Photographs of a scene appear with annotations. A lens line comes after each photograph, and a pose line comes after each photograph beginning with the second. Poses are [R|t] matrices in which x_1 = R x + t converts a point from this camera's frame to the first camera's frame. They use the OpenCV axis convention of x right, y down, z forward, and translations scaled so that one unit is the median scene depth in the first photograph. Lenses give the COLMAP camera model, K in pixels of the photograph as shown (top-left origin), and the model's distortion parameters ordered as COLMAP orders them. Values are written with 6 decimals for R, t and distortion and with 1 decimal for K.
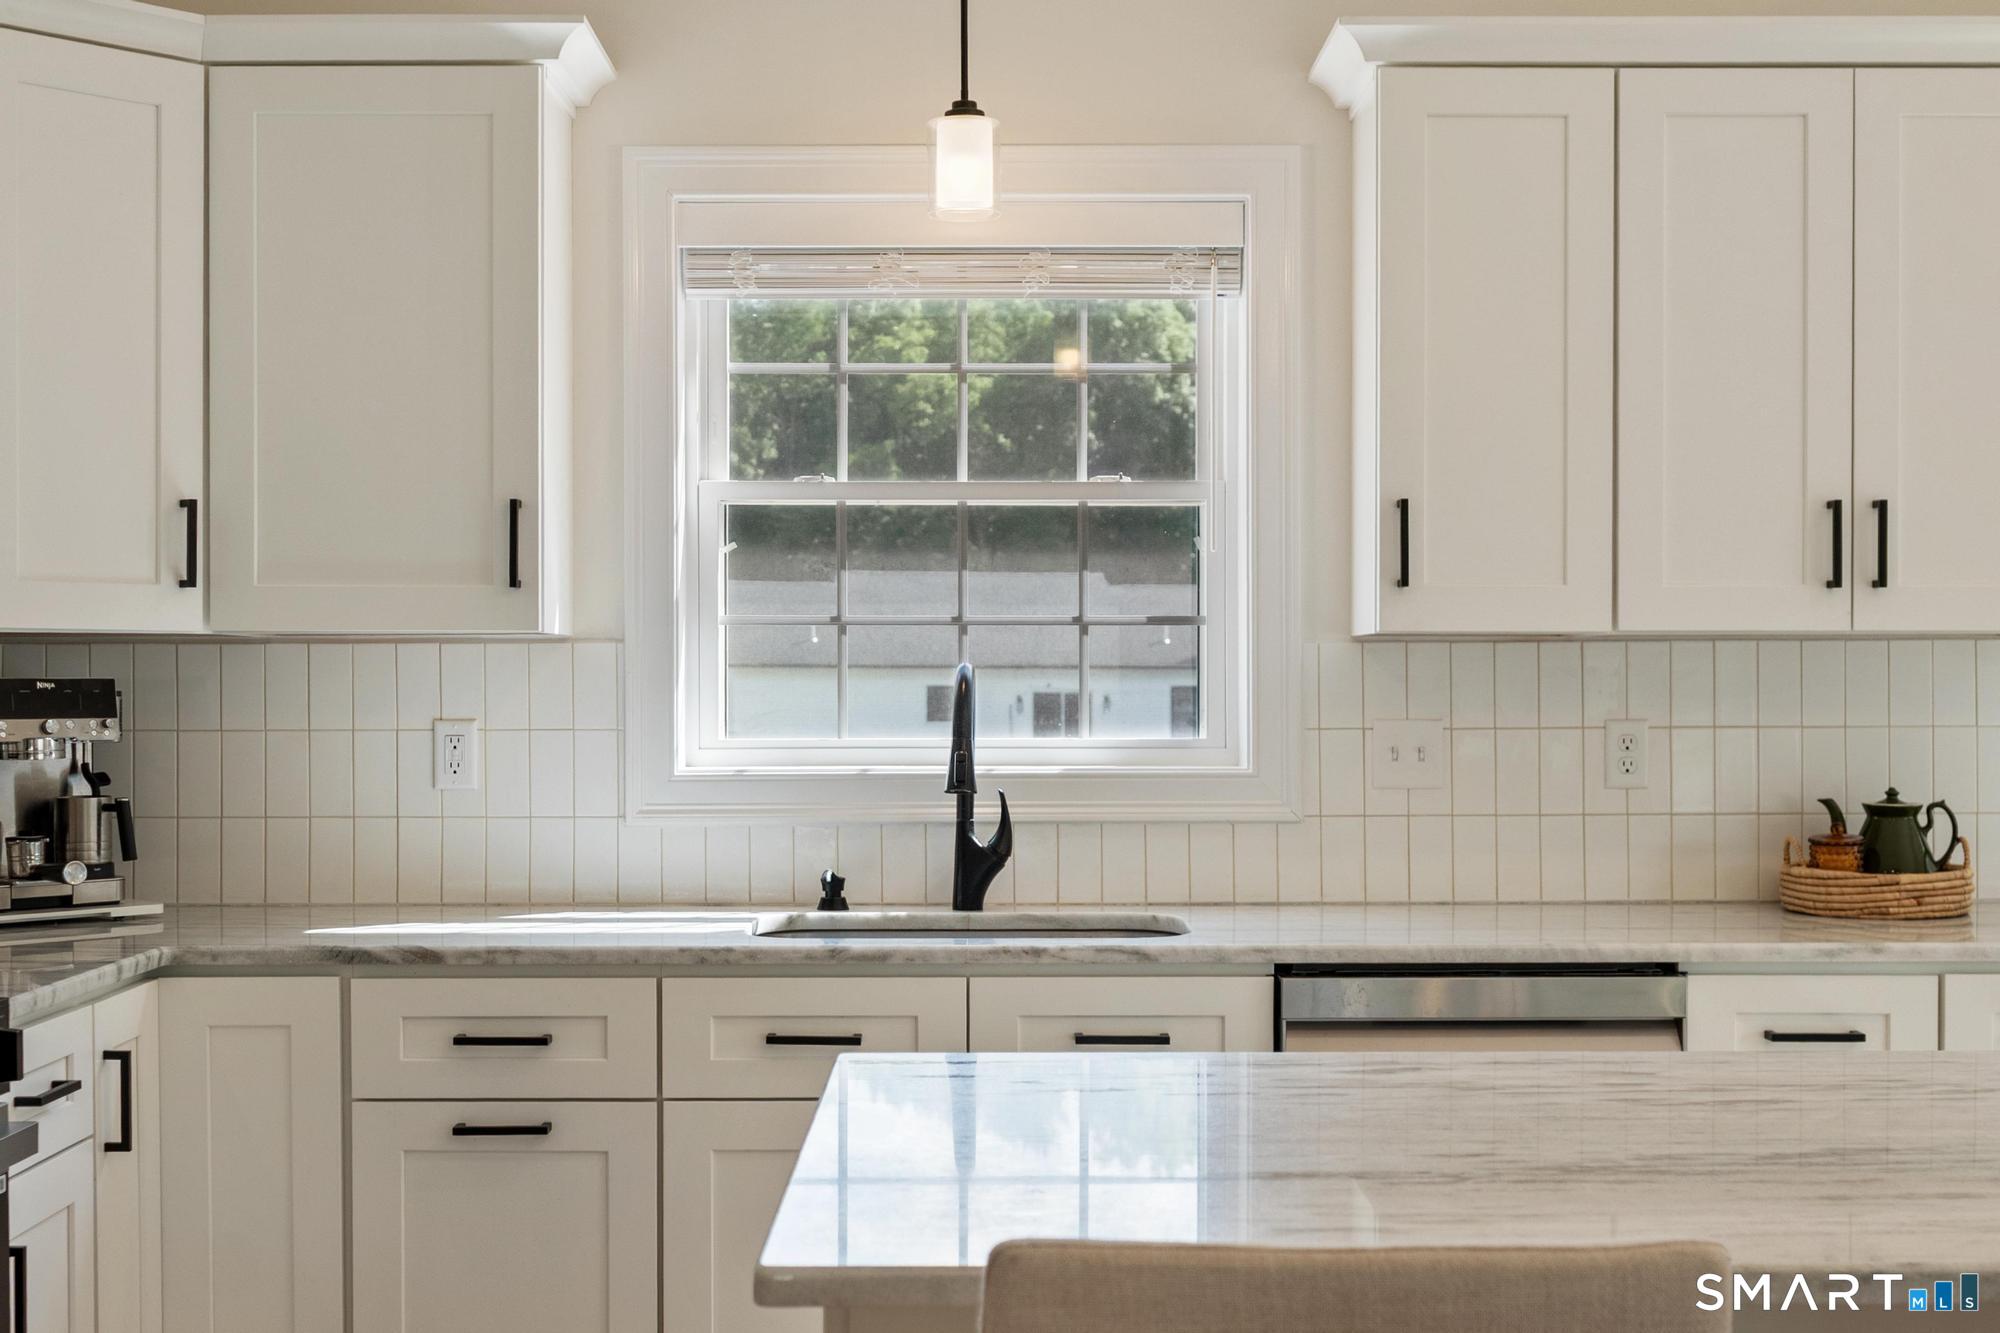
lens RADIAL K [[2384.2, 0, 1000.0], [0, 2384.2, 756.1], [0, 0, 1]] dist [0.004199, 0.000576]
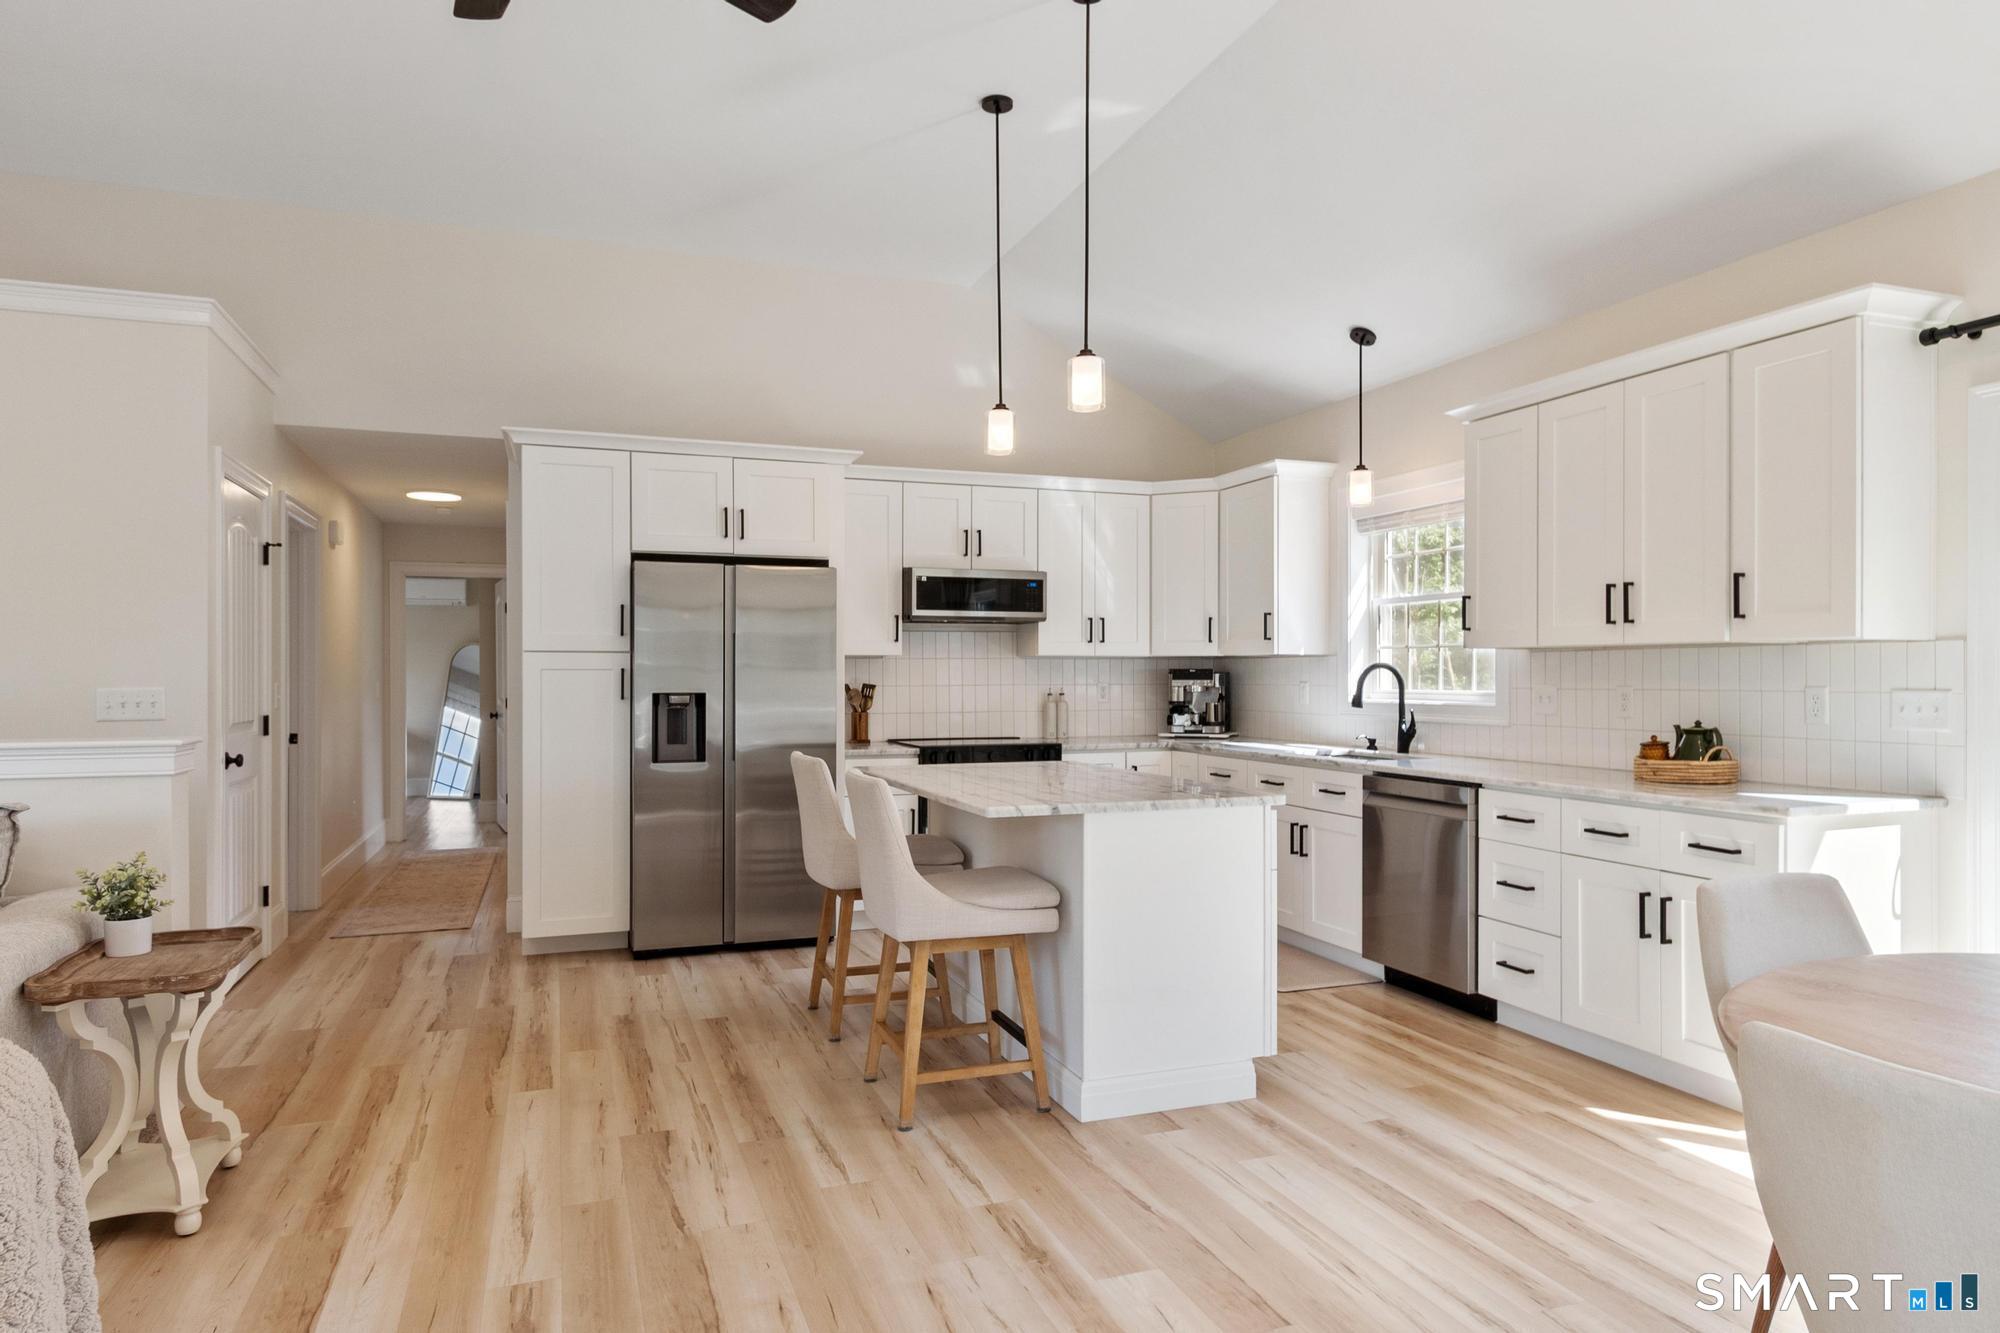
lens RADIAL K [[1189.4, 0, 994.5], [0, 1189.4, 678.0], [0, 0, 1]] dist [0.000739, 0.001513]
pose [[0.344121, 0.004541, -0.938914, 1.096444], [-0.027013, 0.999622, -0.005066, -0.001321], [0.938537, 0.027107, 0.344114, 0.100429]]
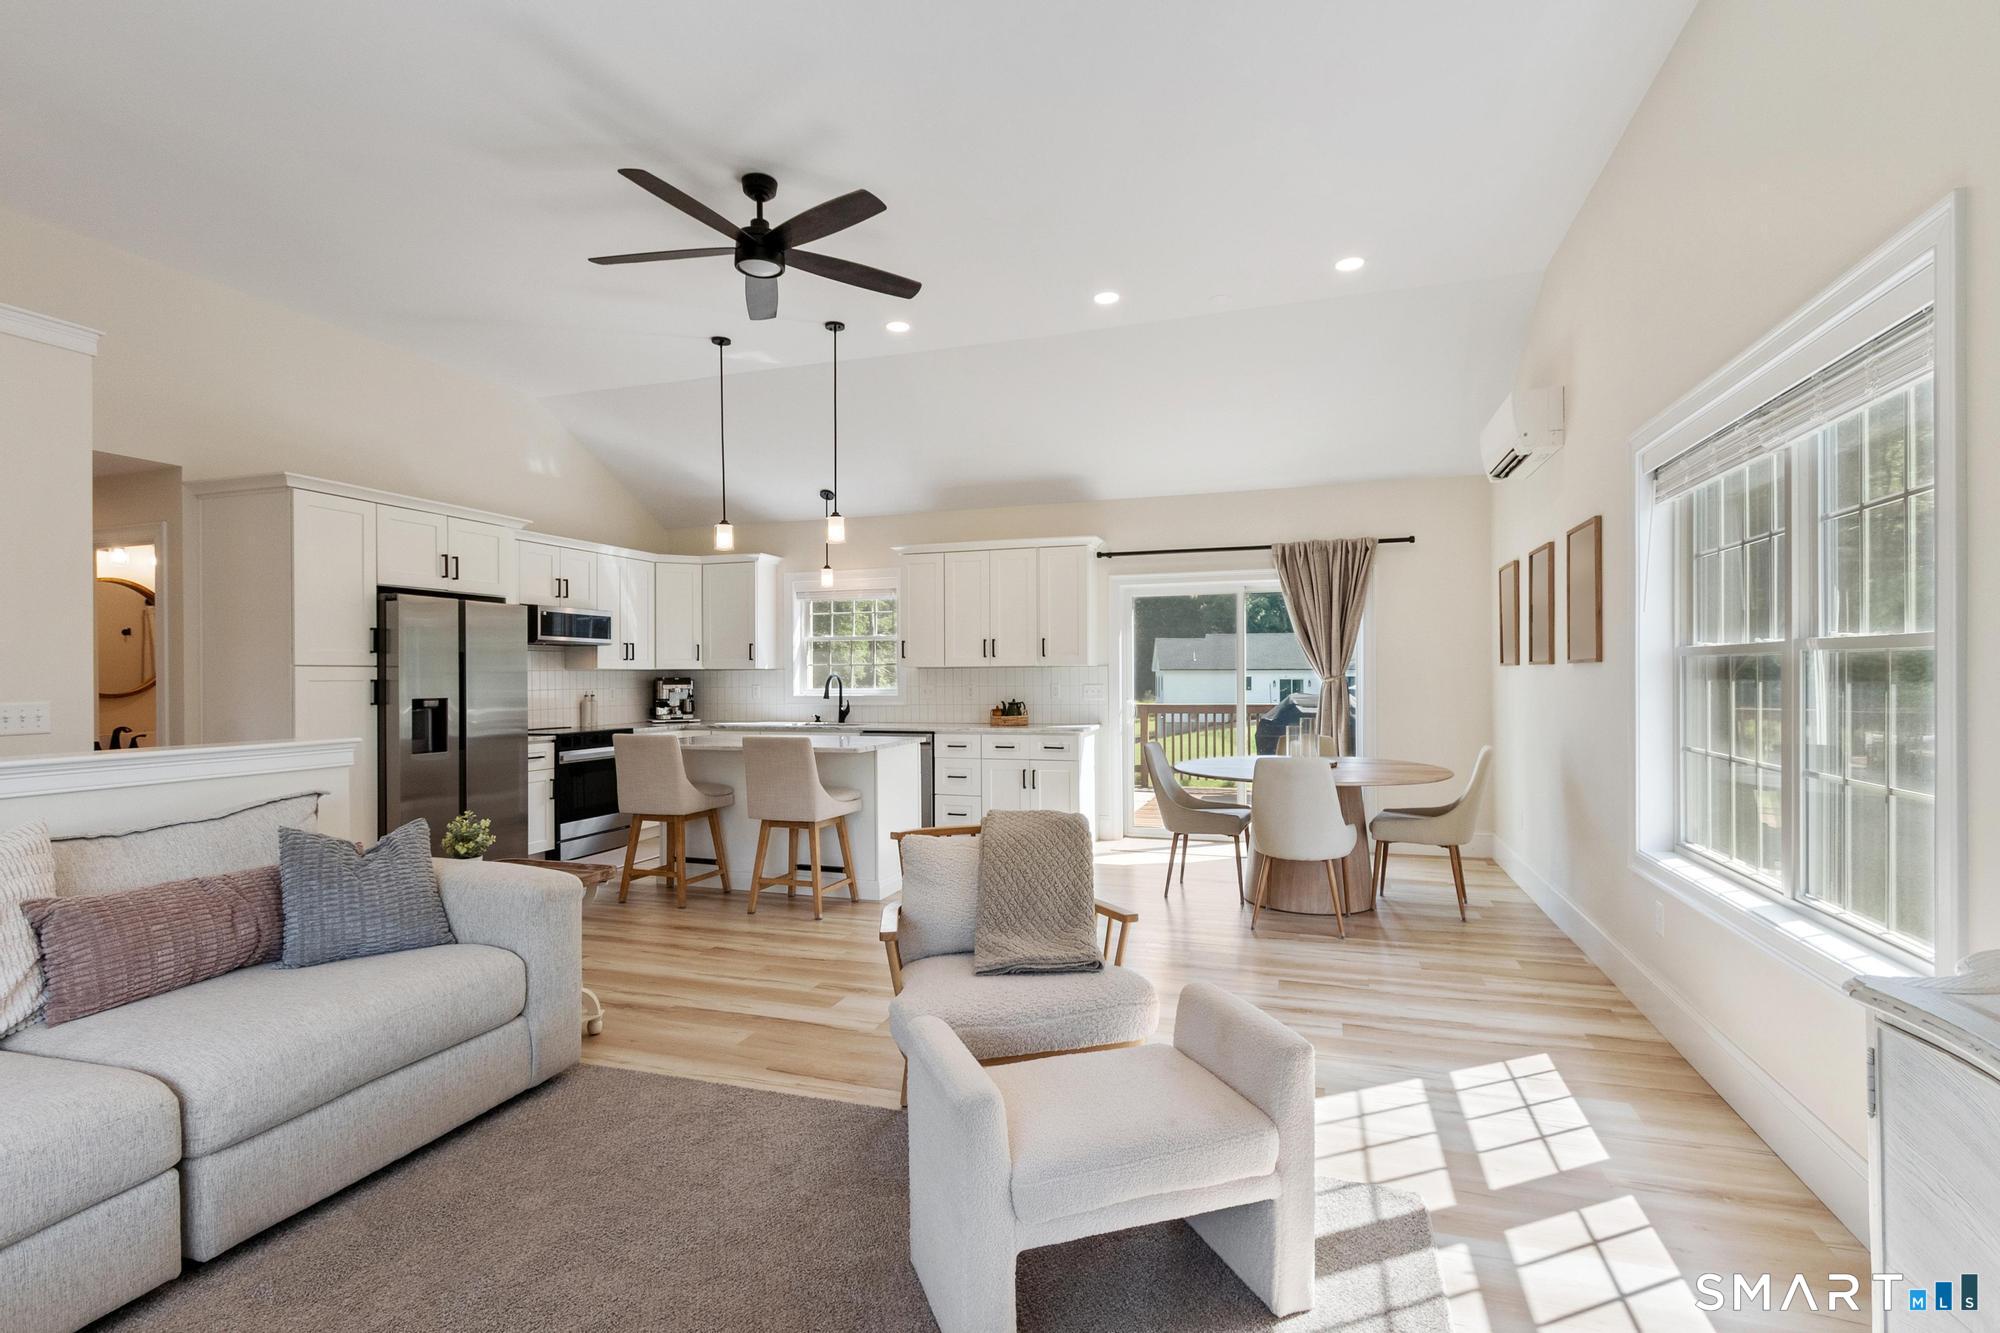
lens RADIAL K [[952.6, 0, 988.0], [0, 952.6, 676.9], [0, 0, 1]] dist [0.003186, 0.000034]
pose [[0.945270, -0.004133, -0.326264, 0.930425], [-0.004579, 0.999653, -0.025929, 0.018854], [0.326258, 0.026004, 0.944923, -0.788213]]
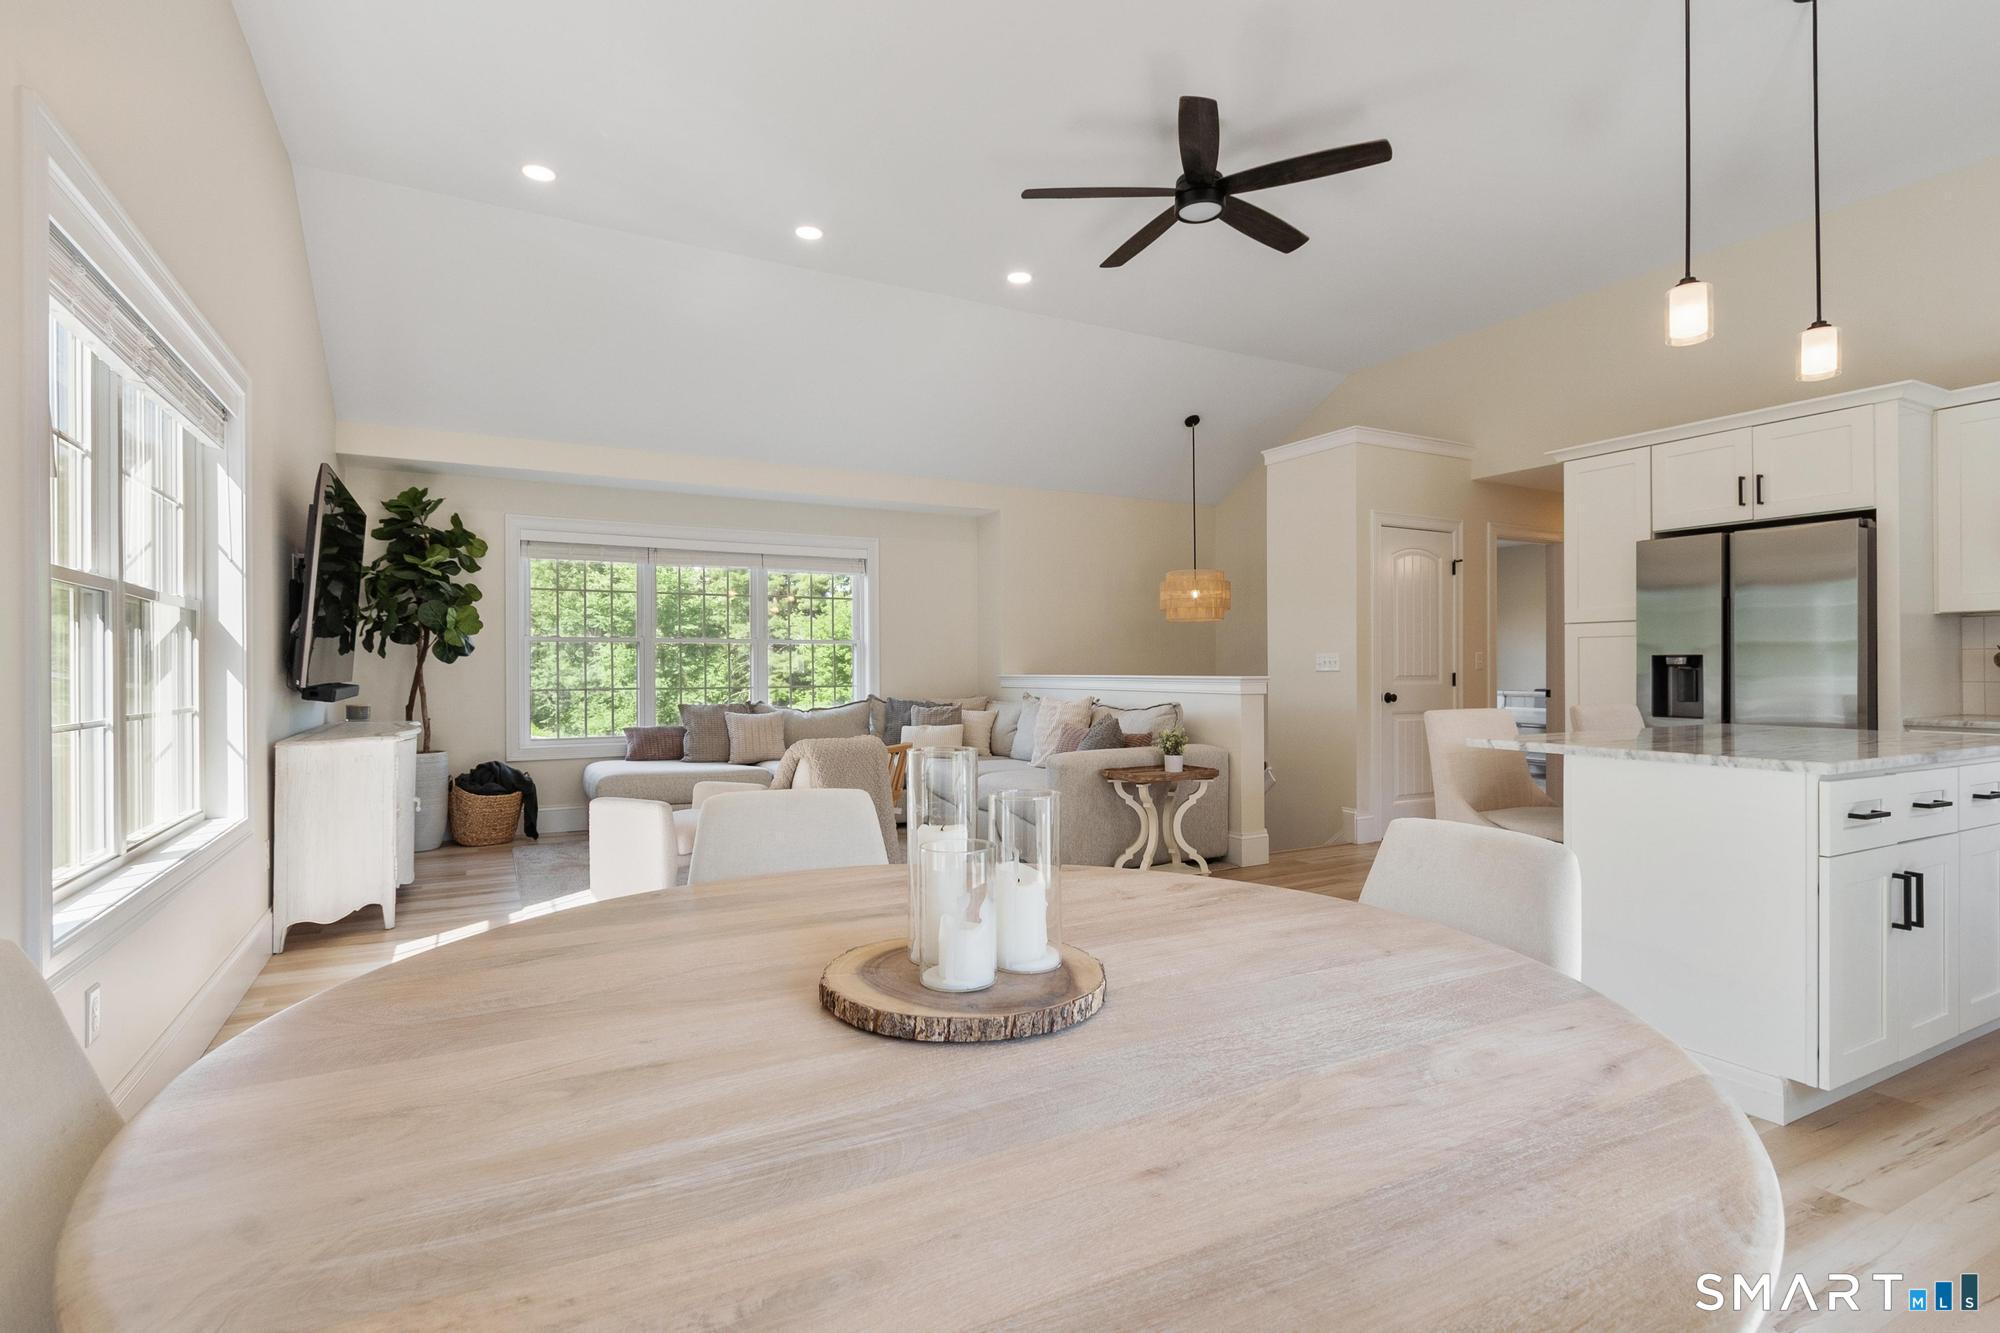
lens RADIAL K [[964.7, 0, 997.5], [0, 964.7, 670.8], [0, 0, 1]] dist [-0.001127, 0.000073]
pose [[-0.881973, 0.007644, -0.471238, 1.036300], [-0.007578, 0.999509, 0.030397, 0.007686], [0.471239, 0.030381, -0.881482, 0.872809]]
